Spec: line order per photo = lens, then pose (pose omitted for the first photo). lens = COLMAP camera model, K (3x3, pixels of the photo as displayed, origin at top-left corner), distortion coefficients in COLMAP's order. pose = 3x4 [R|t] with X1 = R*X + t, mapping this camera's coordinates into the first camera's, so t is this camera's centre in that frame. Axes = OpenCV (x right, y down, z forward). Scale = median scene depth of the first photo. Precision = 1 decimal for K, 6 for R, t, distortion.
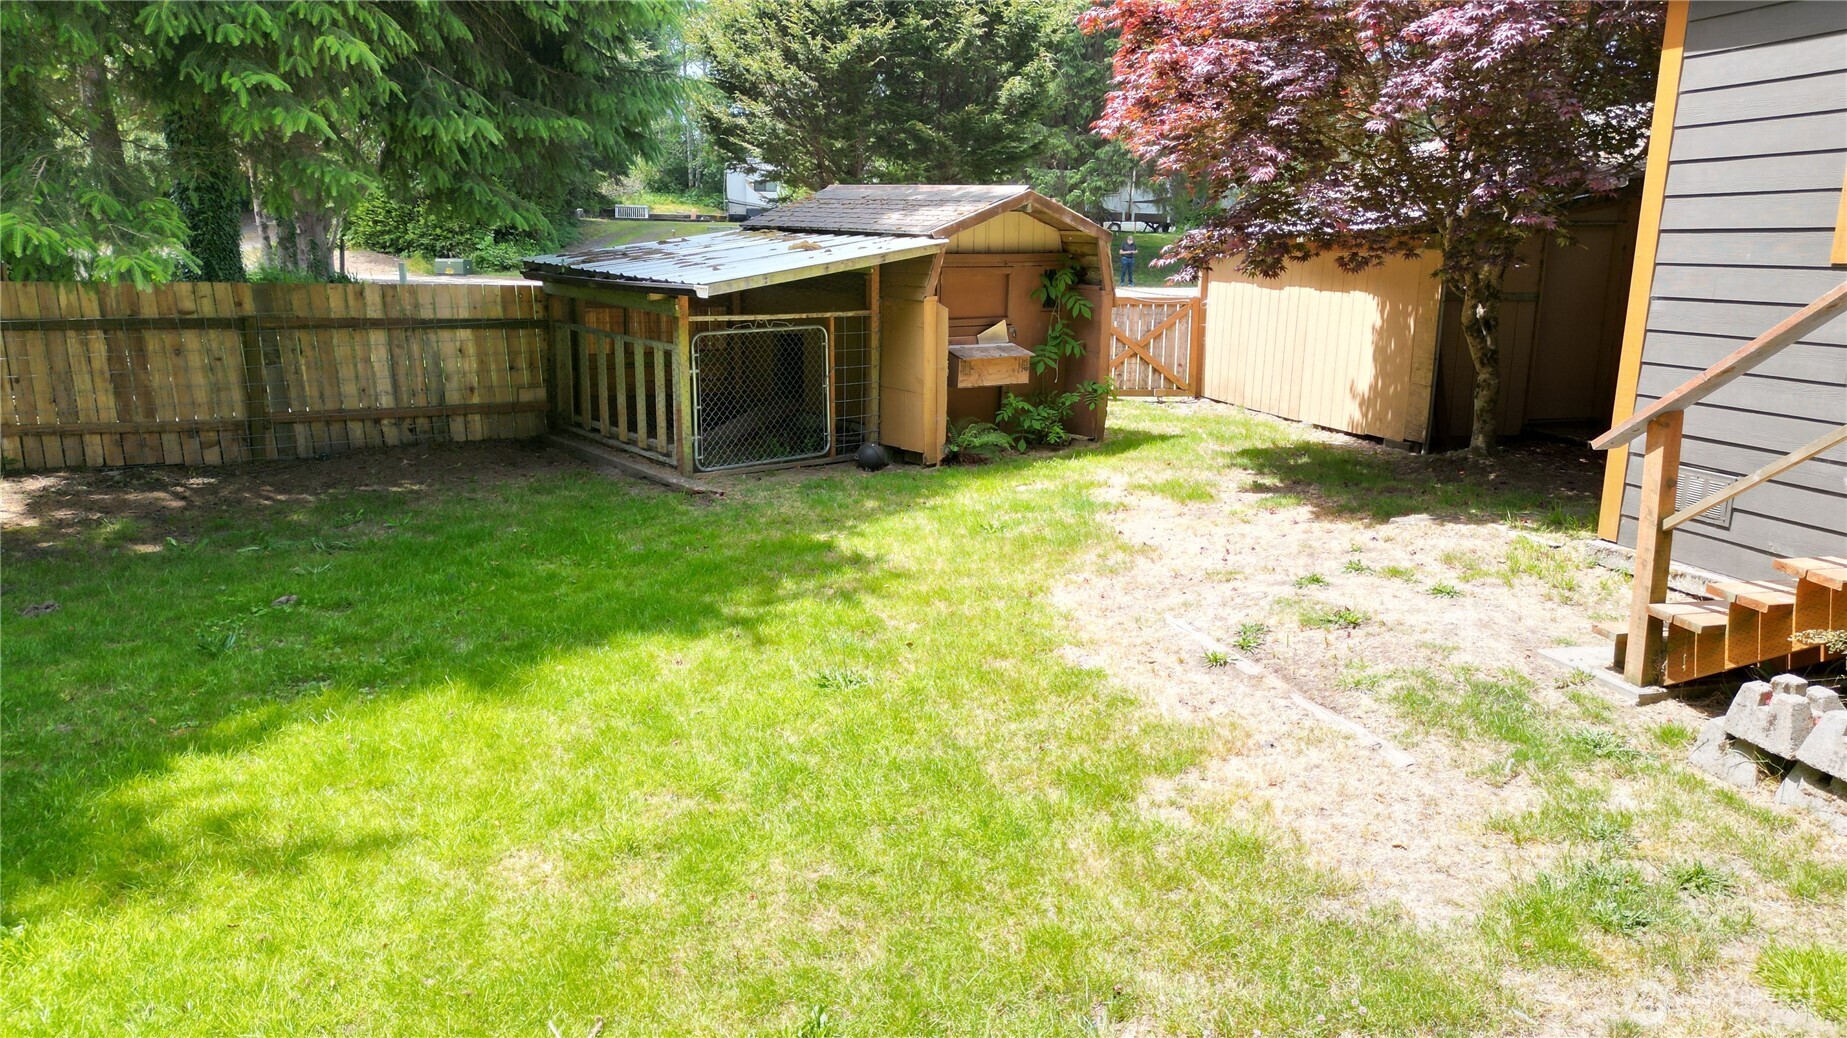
lens RADIAL K [[1277.1, 0, 916.7], [0, 1277.1, 523.6], [0, 0, 1]] dist [0.076553, -0.083546]
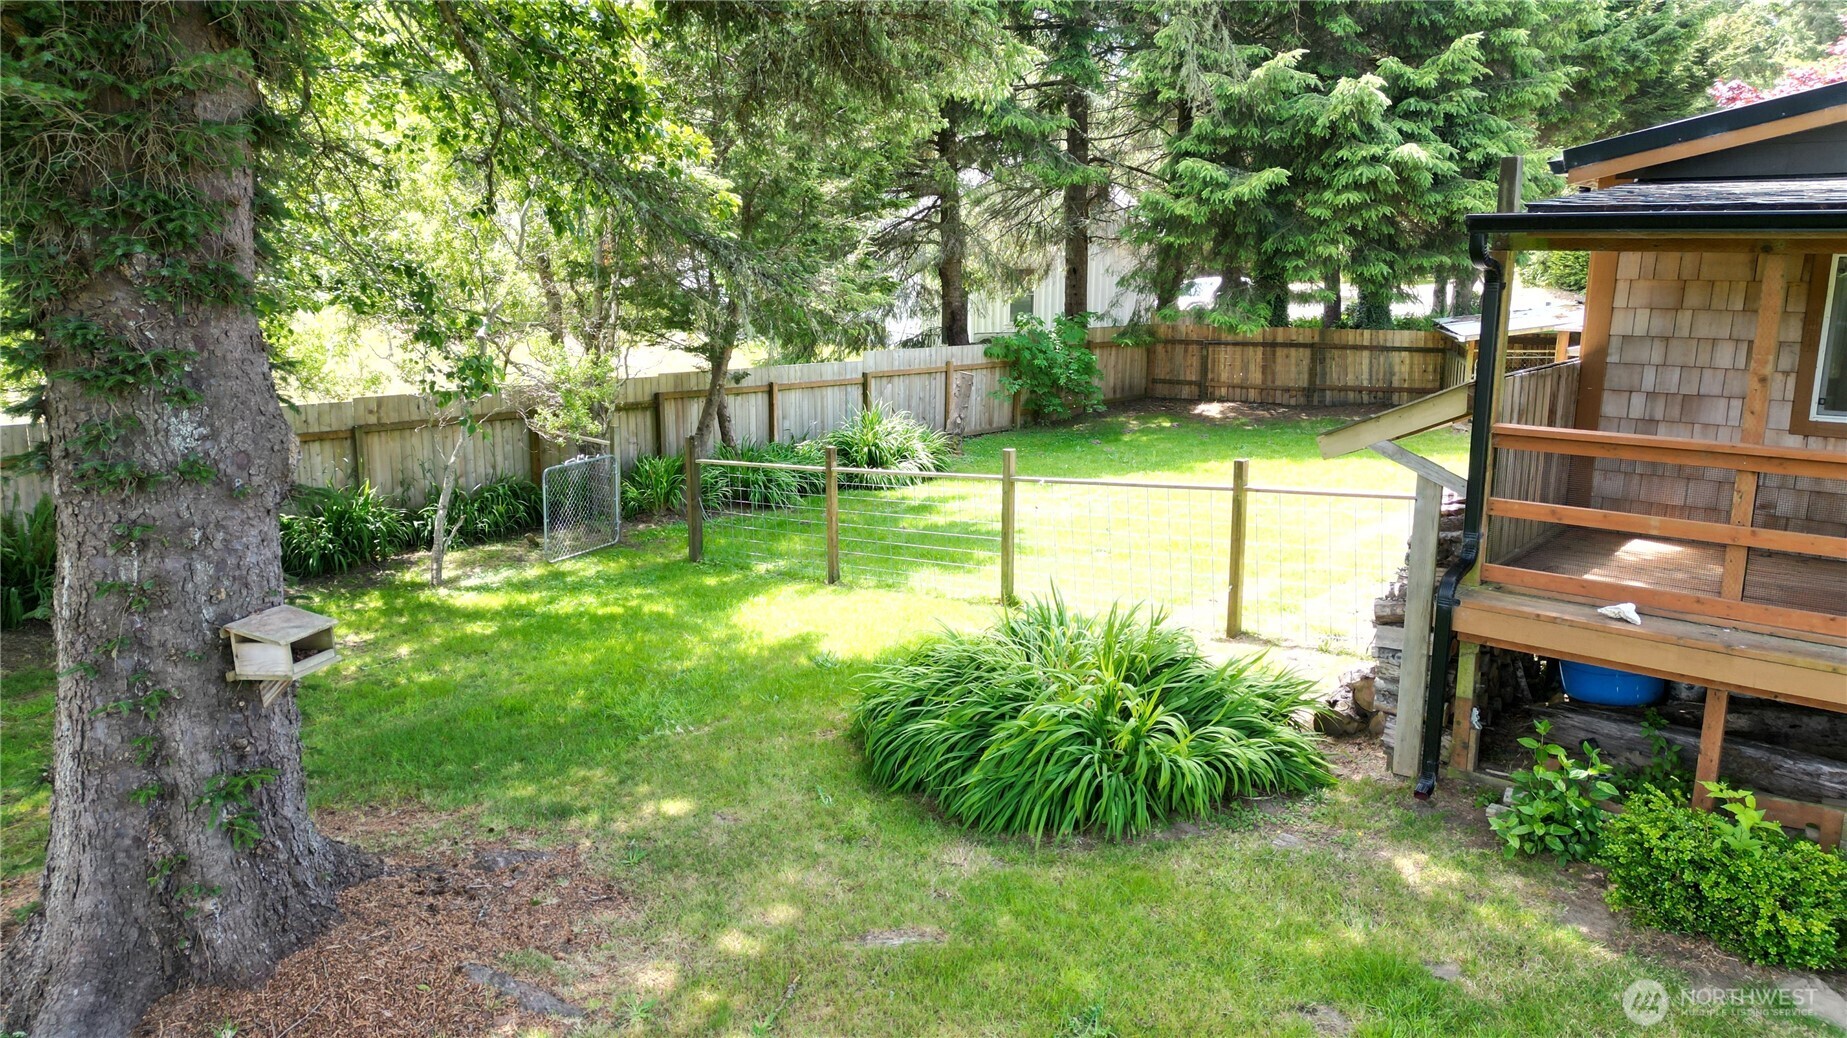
lens RADIAL K [[1277.1, 0, 916.7], [0, 1277.1, 523.6], [0, 0, 1]] dist [0.076553, -0.083546]
pose [[0.620339, 0.143275, -0.771136, 0.872661], [-0.171163, 0.984207, 0.045171, 0.179079], [0.765430, 0.103969, 0.635065, -0.991119]]
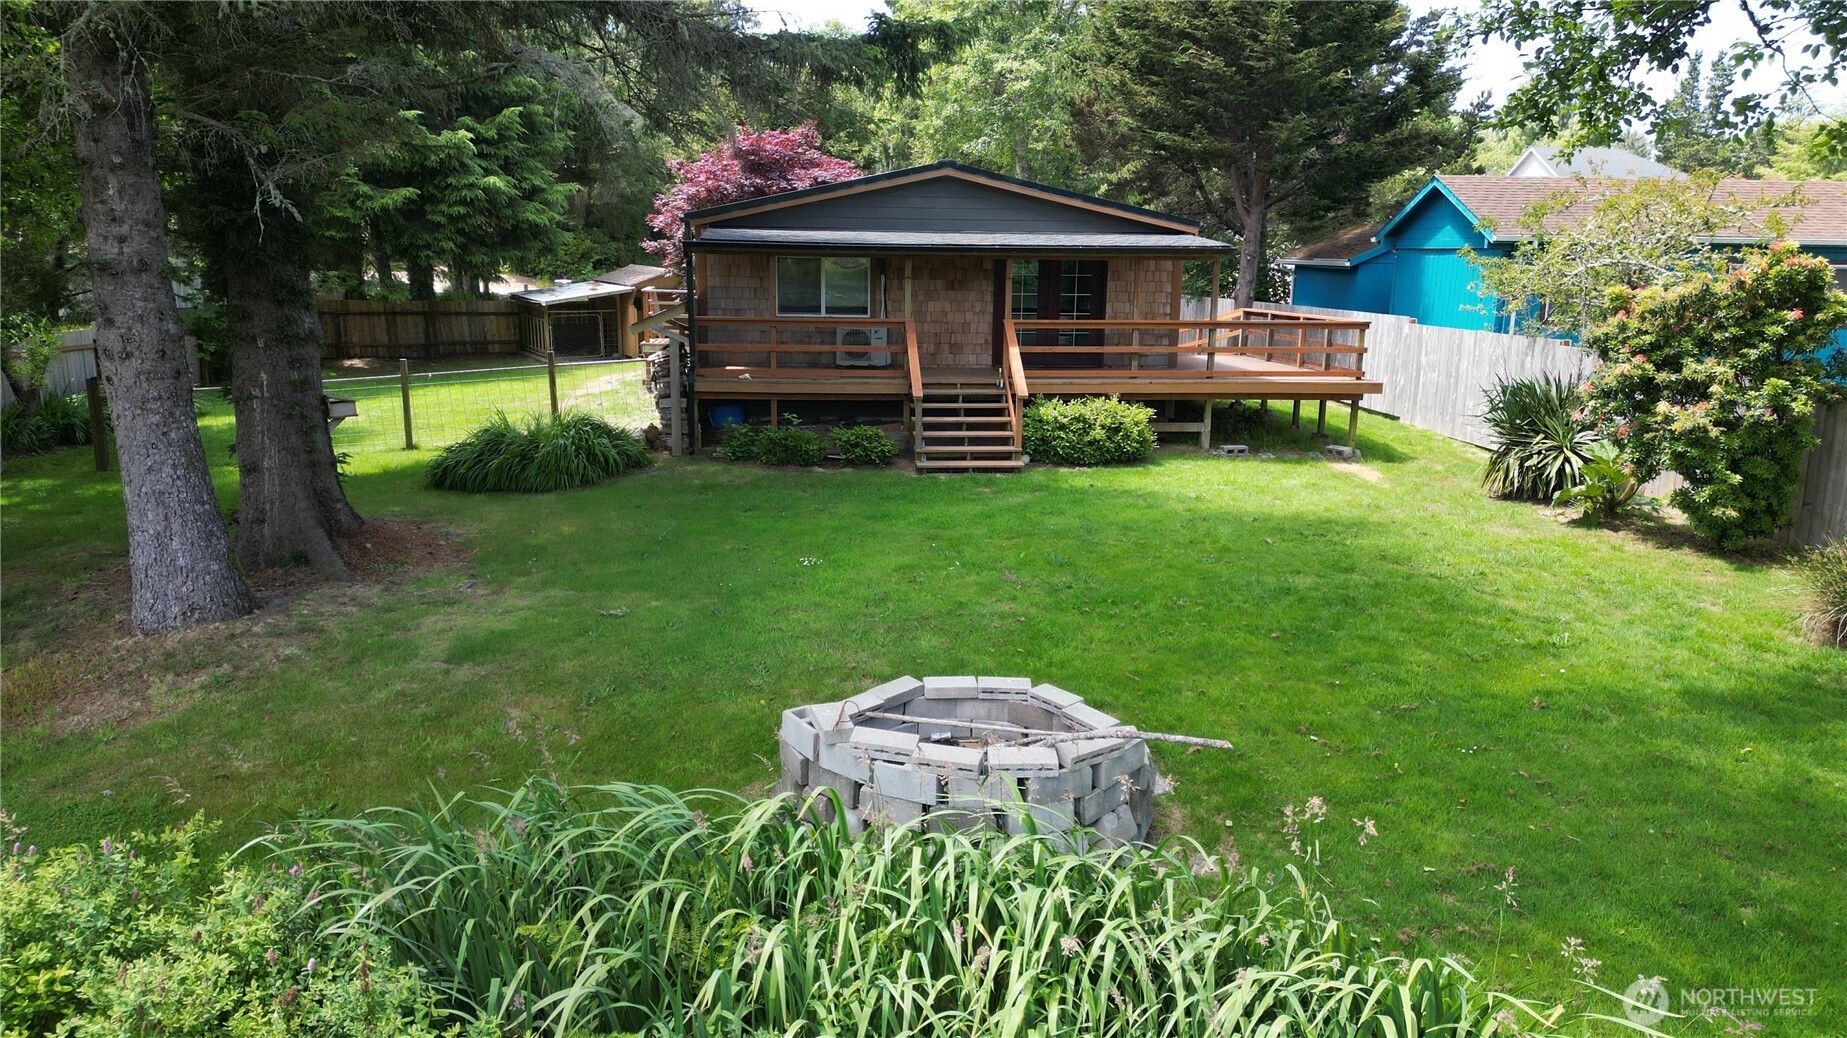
lens RADIAL K [[1277.1, 0, 916.7], [0, 1277.1, 523.6], [0, 0, 1]] dist [0.076553, -0.083546]
pose [[0.994599, 0.013448, -0.102918, 1.032923], [-0.016015, 0.999580, -0.024160, 0.425203], [0.102550, 0.025678, 0.994396, -2.050170]]
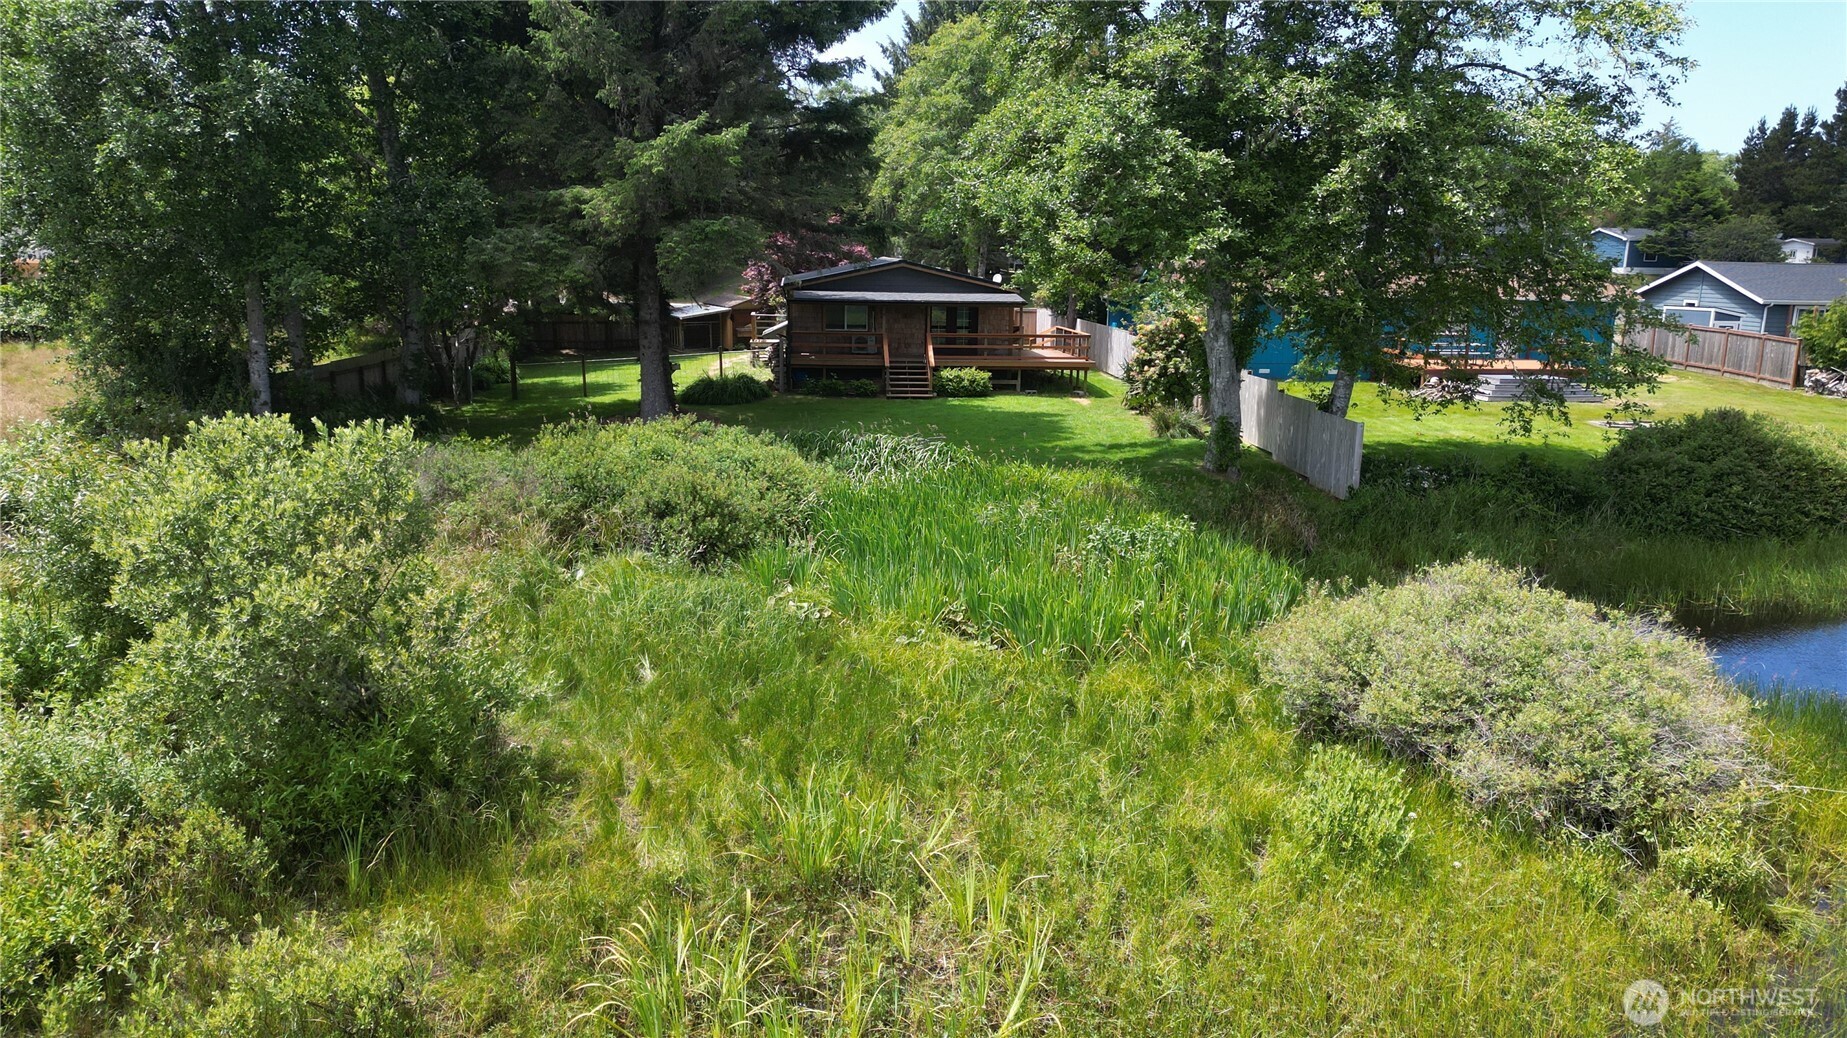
lens RADIAL K [[1277.1, 0, 916.7], [0, 1277.1, 523.6], [0, 0, 1]] dist [0.076553, -0.083546]
pose [[0.994369, 0.020002, -0.104070, 1.369013], [-0.022266, 0.999539, -0.020638, 0.781169], [0.103609, 0.022839, 0.994356, -4.278349]]
